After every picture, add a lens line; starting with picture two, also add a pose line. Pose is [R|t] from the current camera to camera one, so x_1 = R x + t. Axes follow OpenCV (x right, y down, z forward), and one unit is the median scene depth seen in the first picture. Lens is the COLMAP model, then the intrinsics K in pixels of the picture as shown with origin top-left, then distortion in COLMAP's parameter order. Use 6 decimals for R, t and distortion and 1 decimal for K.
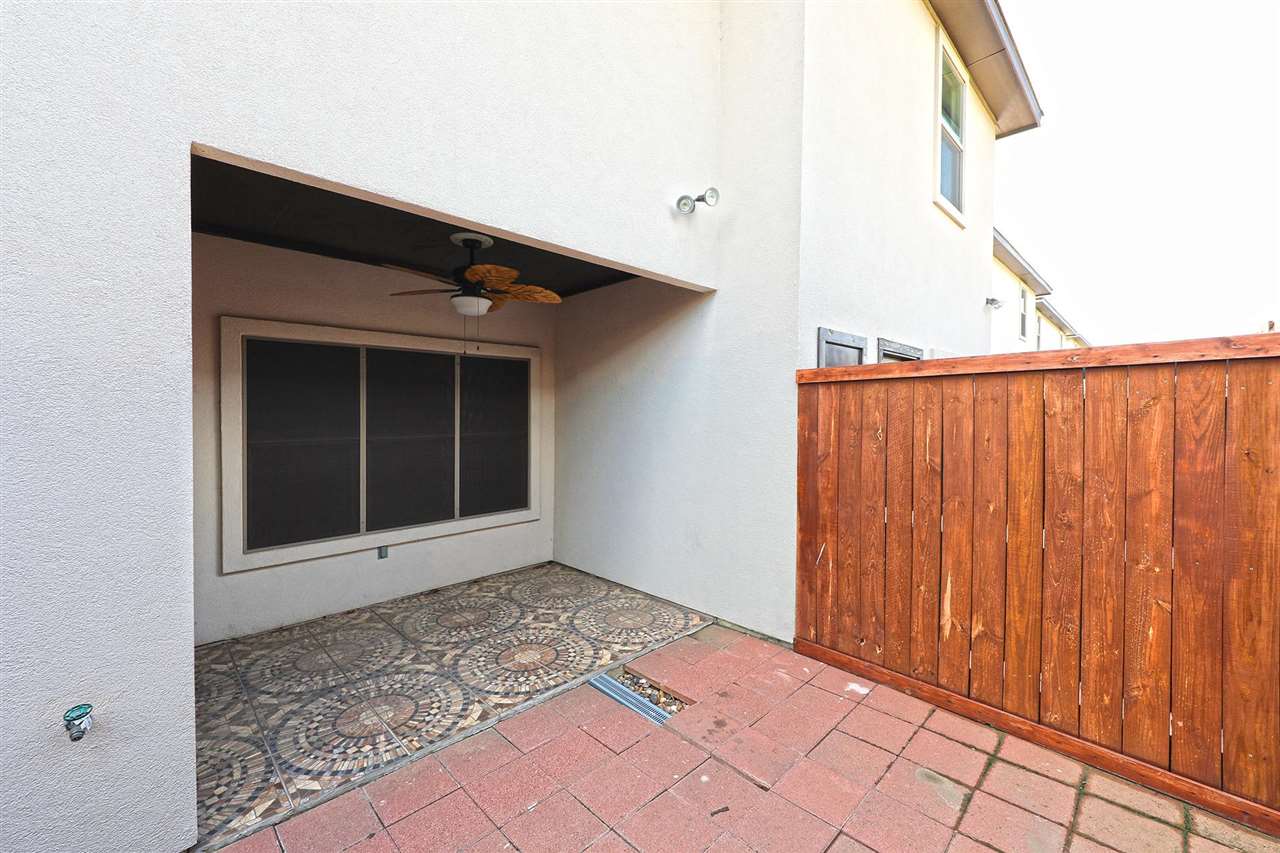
lens RADIAL K [[526.8, 0, 635.2], [0, 526.8, 422.9], [0, 0, 1]] dist [0.010757, -0.004671]
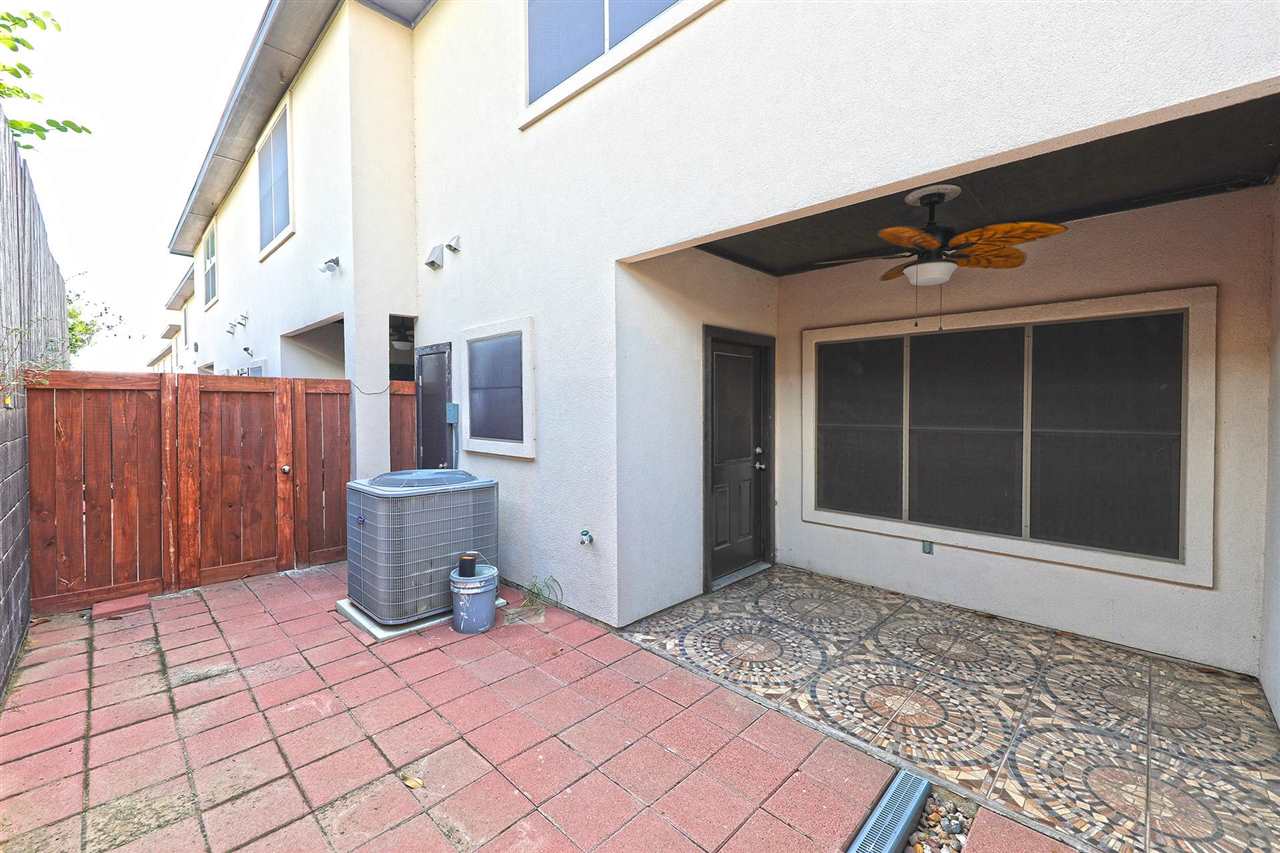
lens RADIAL K [[526.8, 0, 640.1], [0, 526.8, 415.5], [0, 0, 1]] dist [0.010757, -0.004671]
pose [[0.007518, 0.023210, -0.999702, 0.491065], [-0.018441, 0.999564, 0.023068, -0.006197], [0.999802, 0.018262, 0.007943, 0.491389]]
